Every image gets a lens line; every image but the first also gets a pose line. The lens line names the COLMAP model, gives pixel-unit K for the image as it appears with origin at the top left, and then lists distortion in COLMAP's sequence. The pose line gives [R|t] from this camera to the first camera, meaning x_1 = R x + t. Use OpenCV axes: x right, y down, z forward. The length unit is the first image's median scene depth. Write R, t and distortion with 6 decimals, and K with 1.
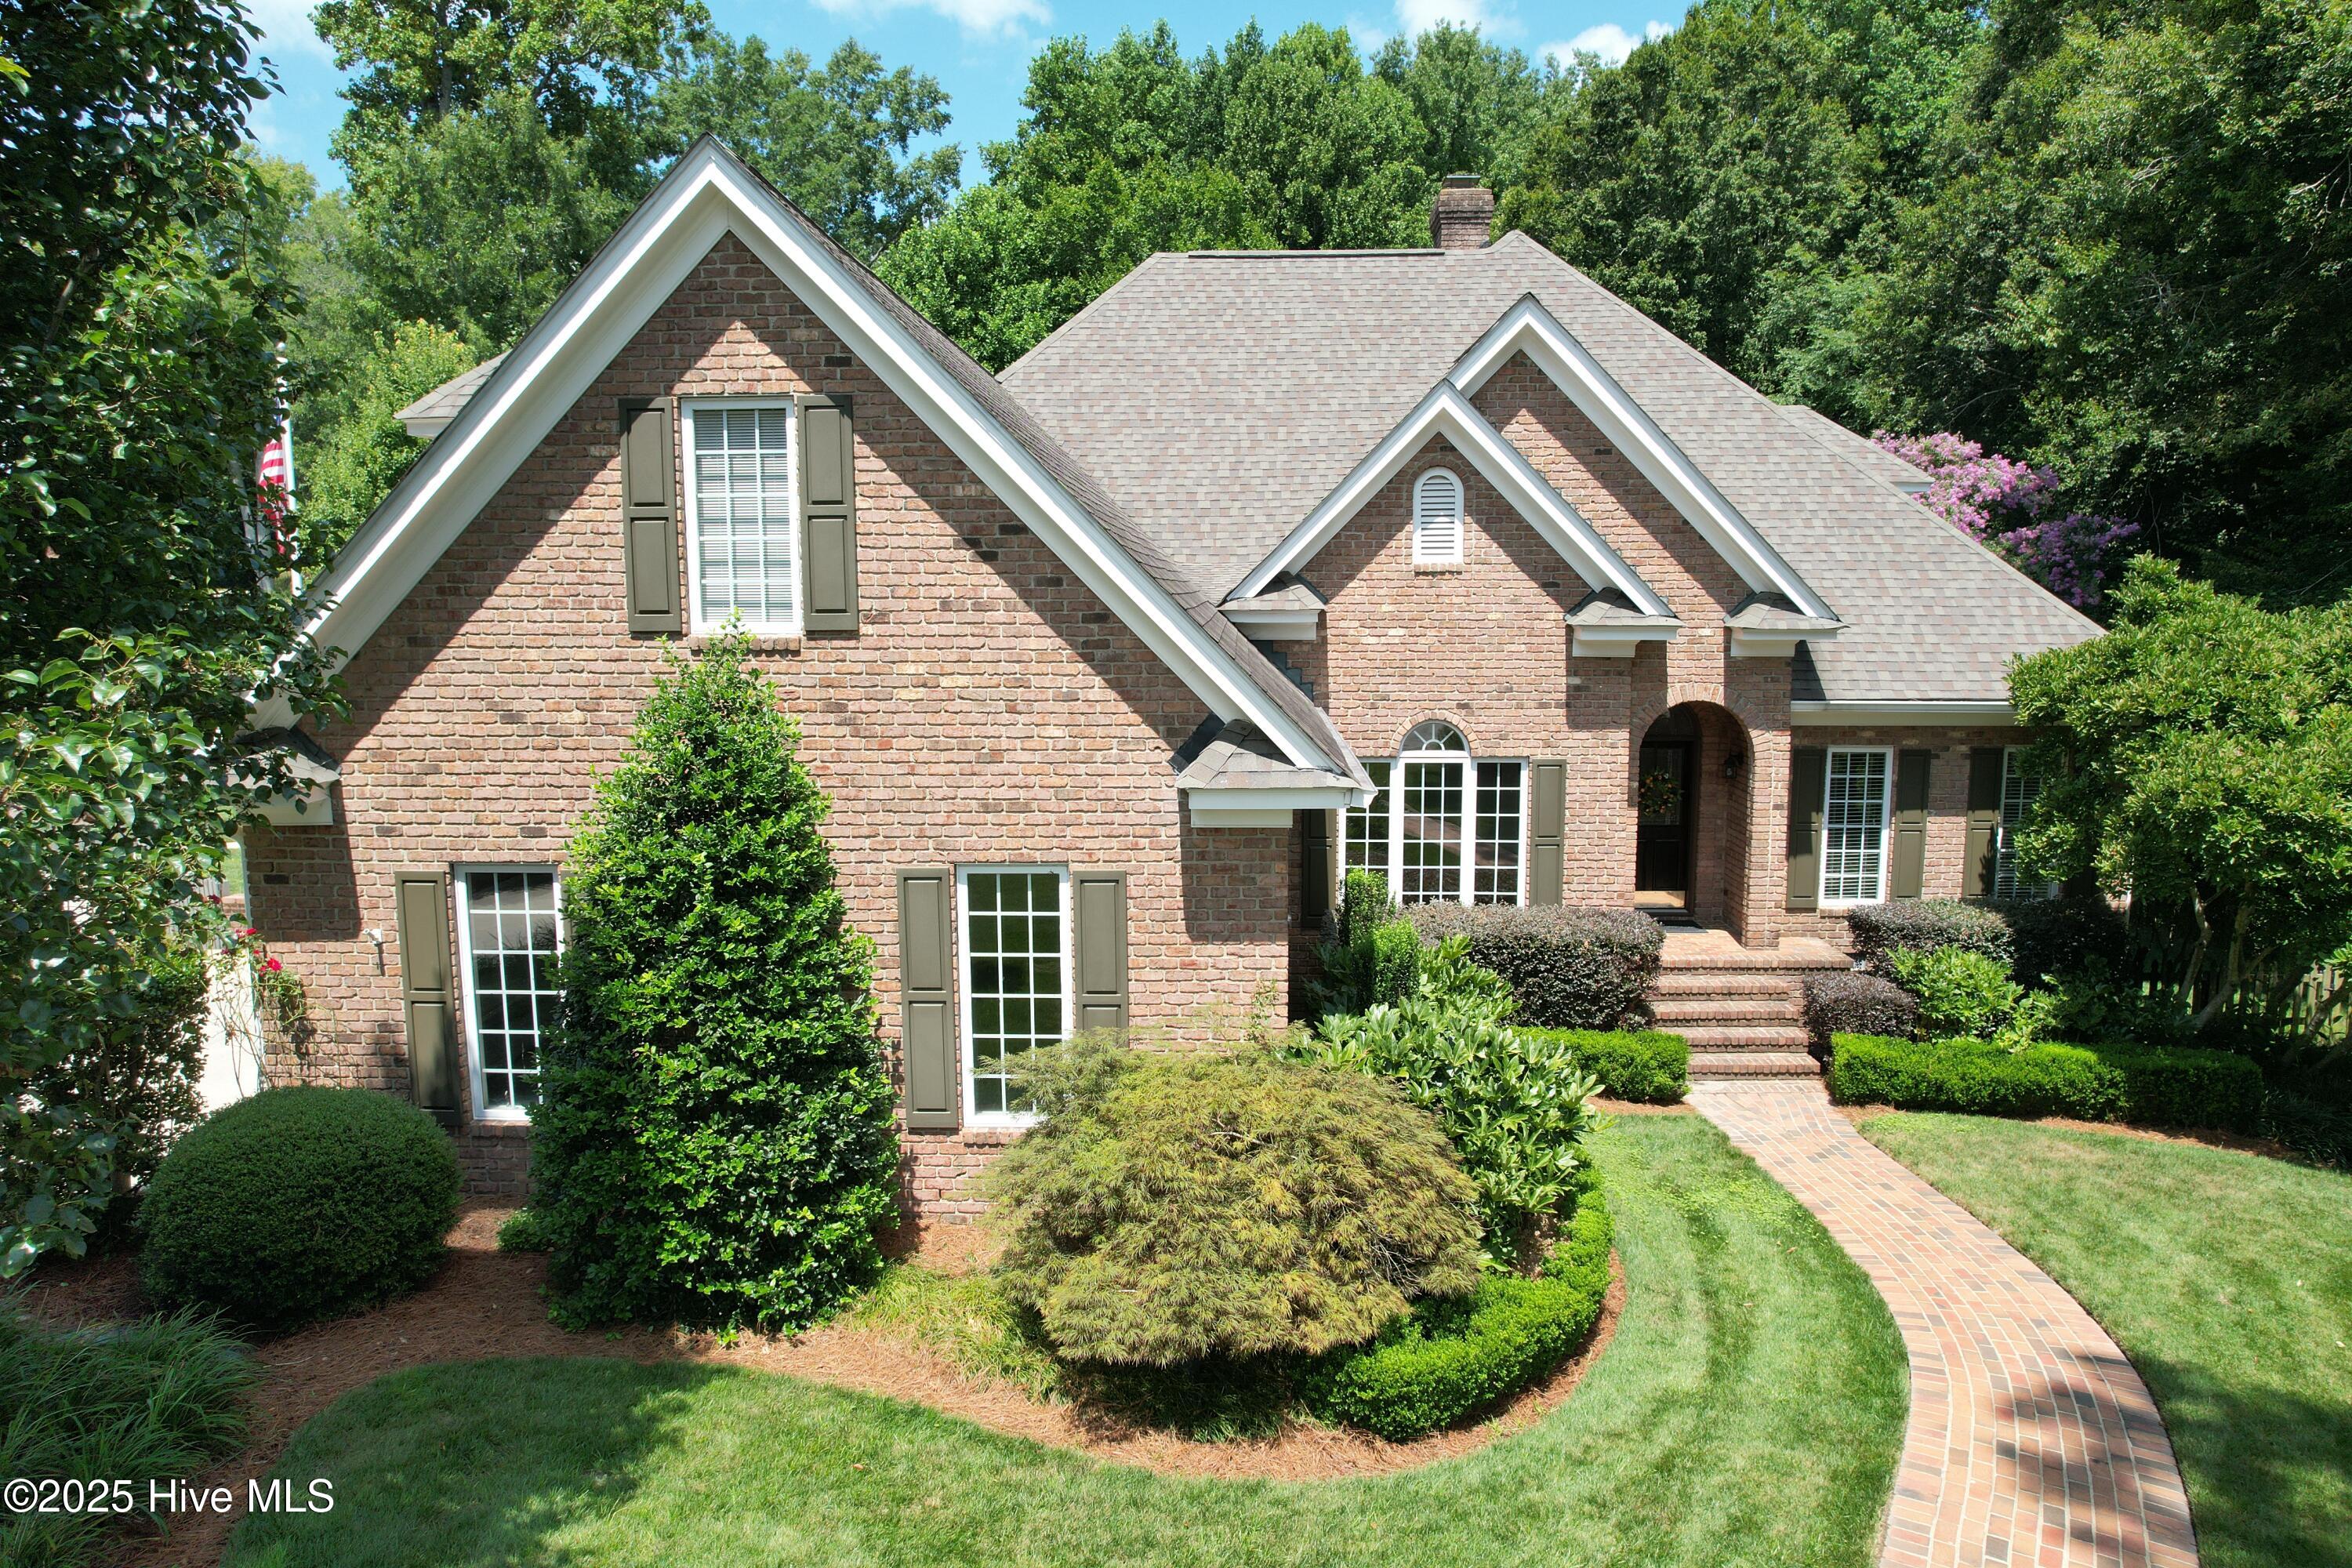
lens RADIAL K [[1494.7, 0, 1178.0], [0, 1494.7, 785.4], [0, 0, 1]] dist [-0.075295, 0.069153]
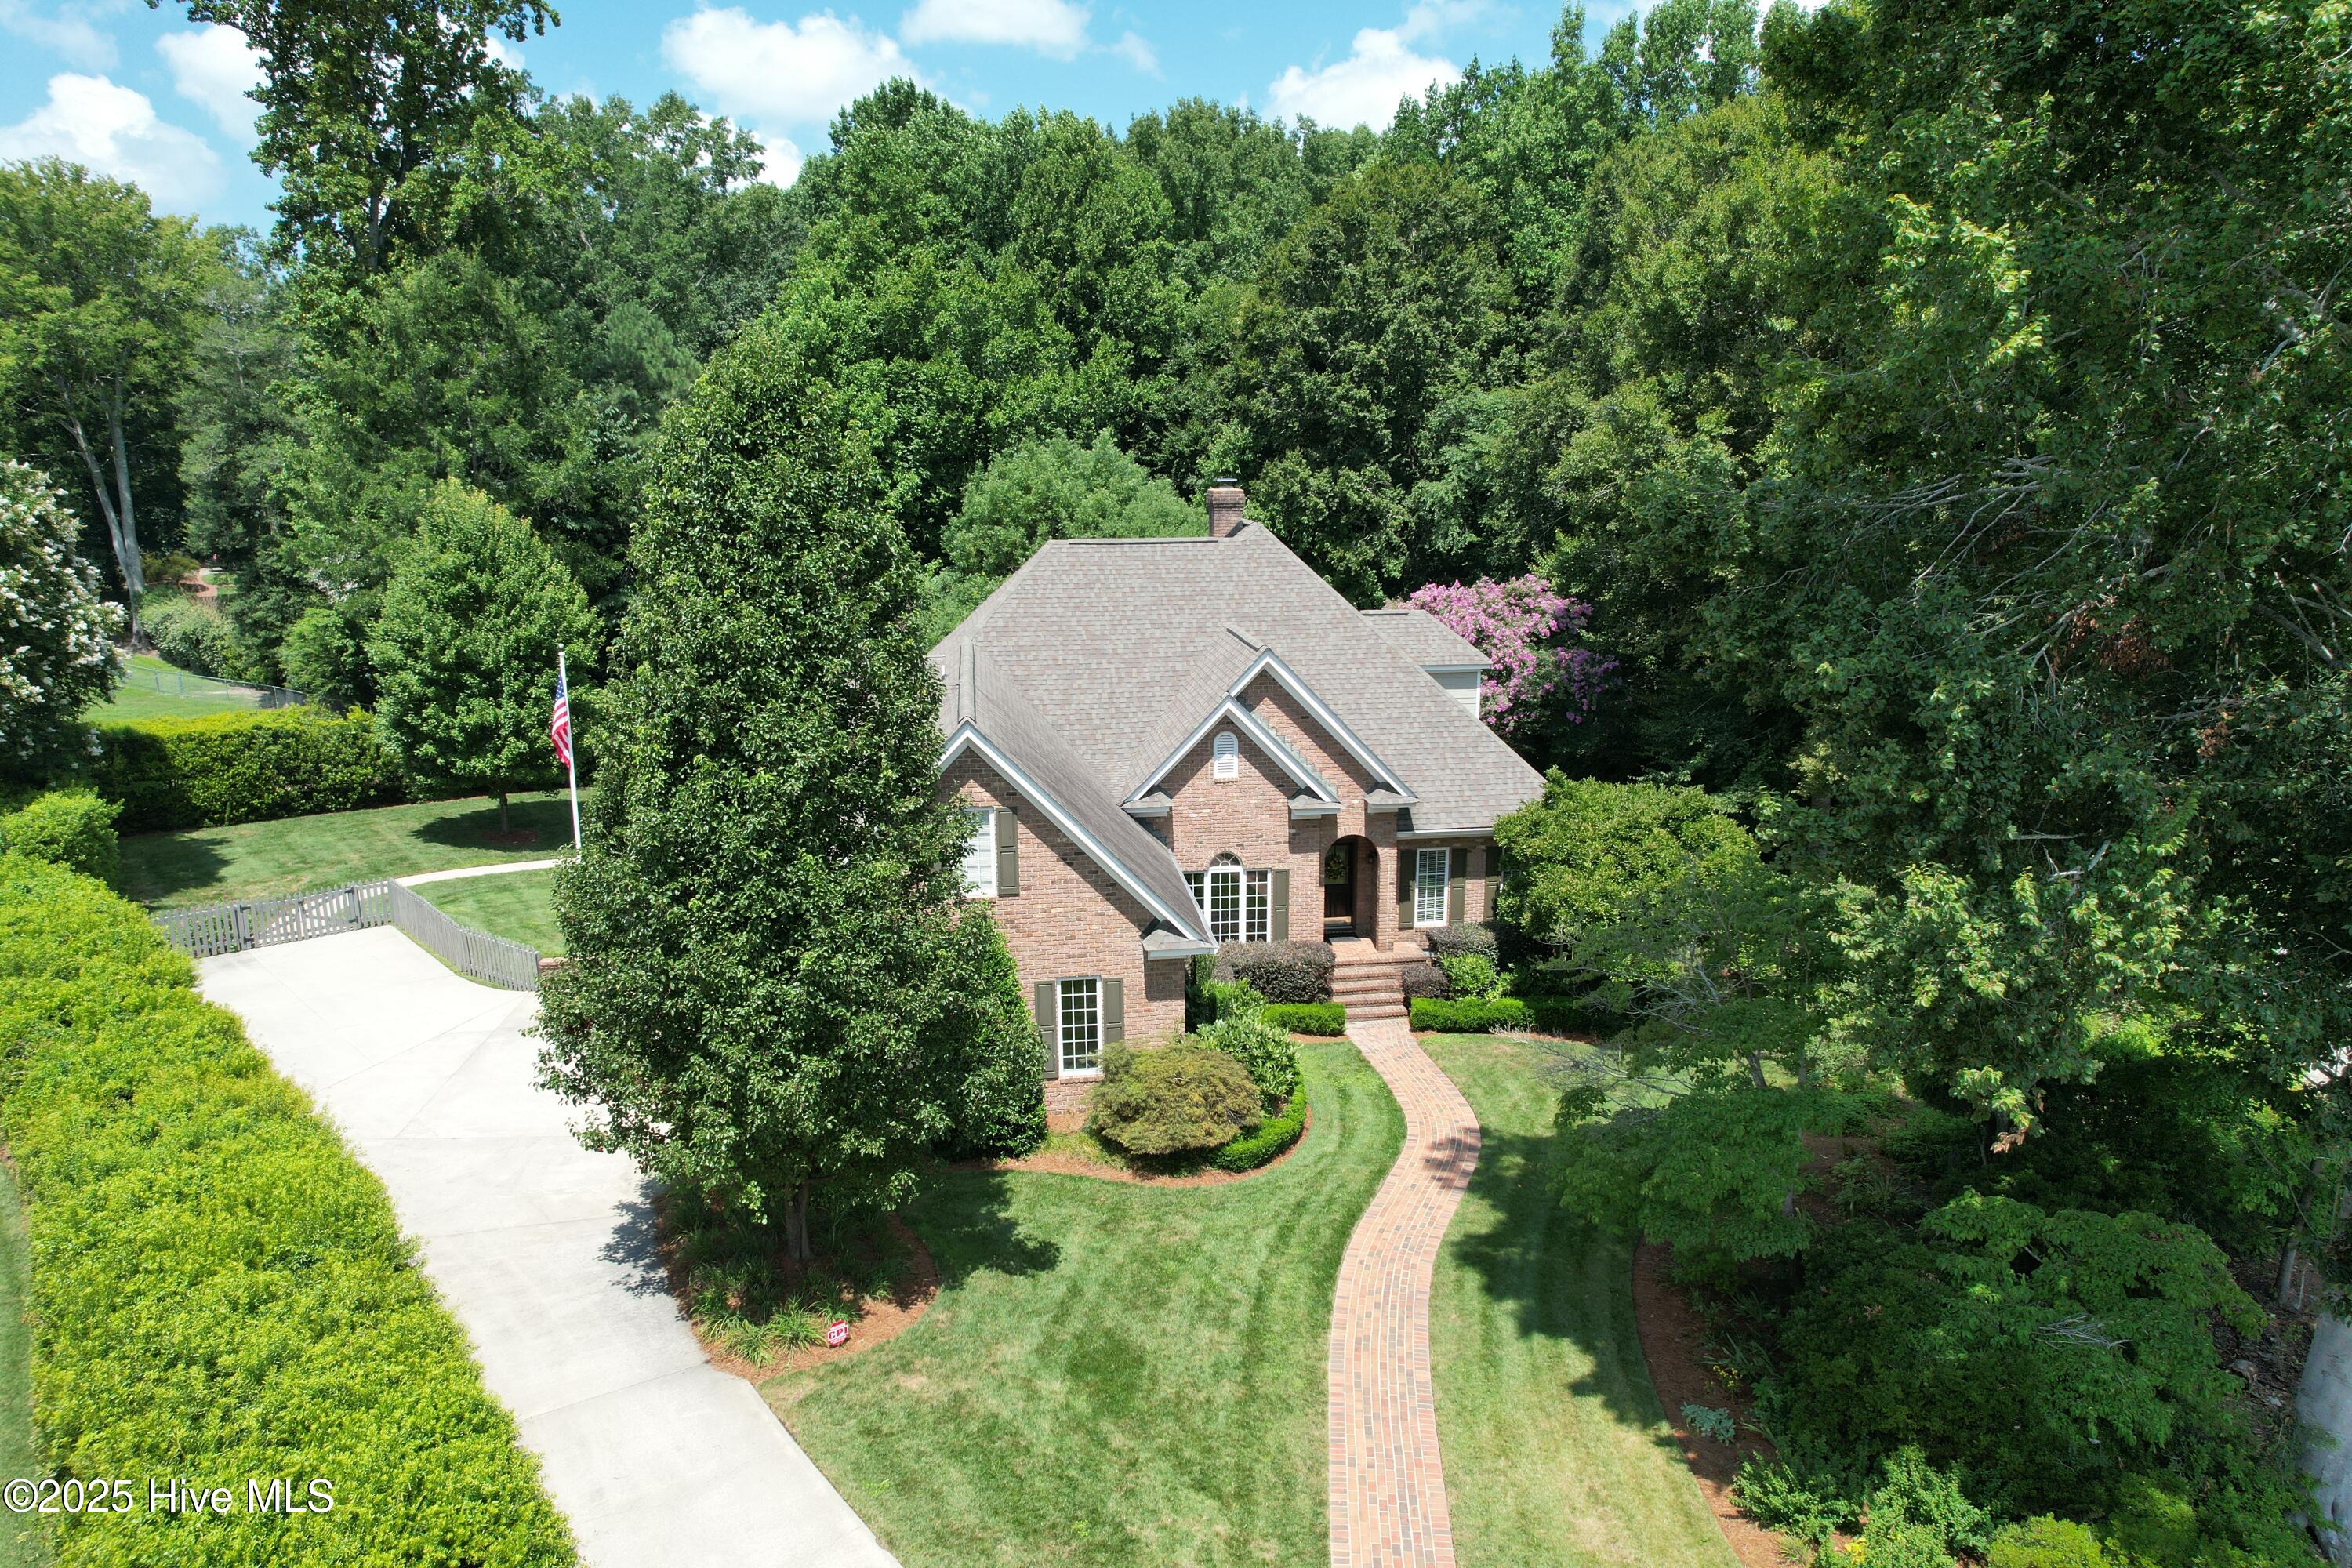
lens RADIAL K [[1471.2, 0, 1173.9], [0, 1471.2, 801.6], [0, 0, 1]] dist [-0.037938, -0.001552]
pose [[0.985125, -0.040509, 0.166996, -0.252362], [0.023678, 0.994546, 0.101572, -0.351120], [-0.170200, -0.096107, 0.980712, -1.043250]]
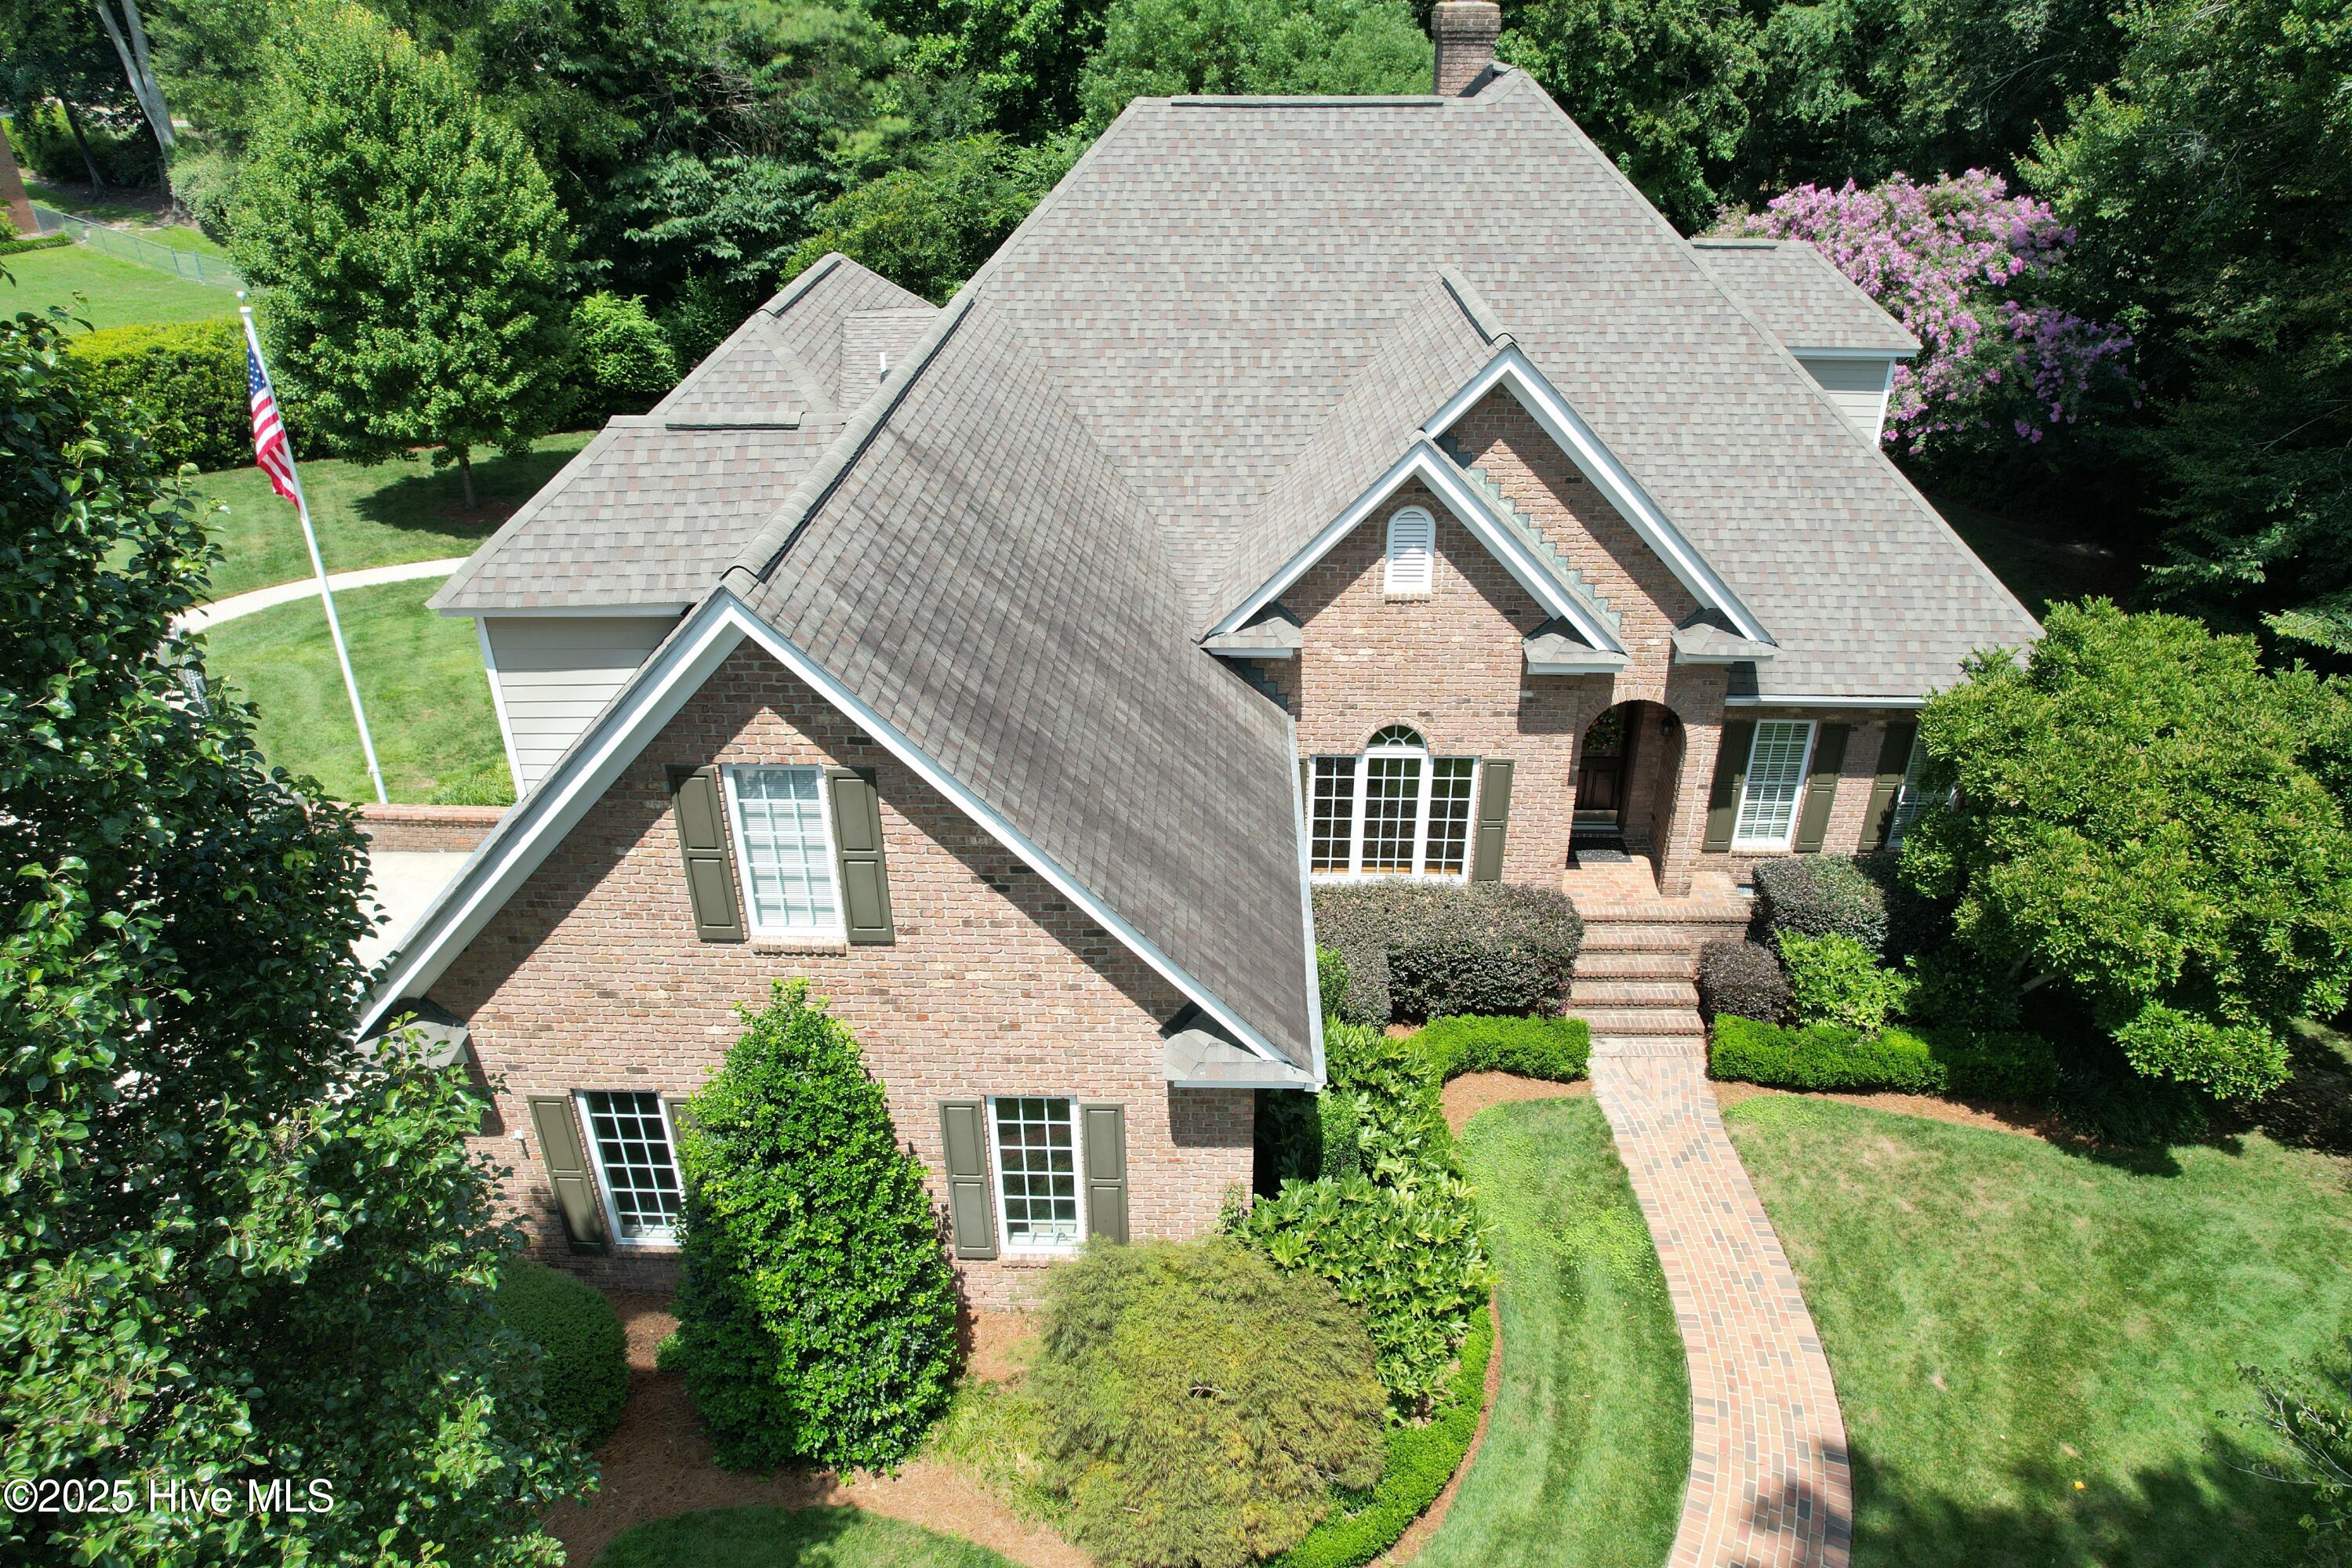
lens RADIAL K [[1494.7, 0, 1178.0], [0, 1494.7, 785.4], [0, 0, 1]] dist [-0.075295, 0.069153]
pose [[0.999939, -0.005679, 0.009477, 0.000163], [0.001915, 0.933883, 0.357573, -0.437179], [-0.010881, -0.357533, 0.933837, -0.042601]]
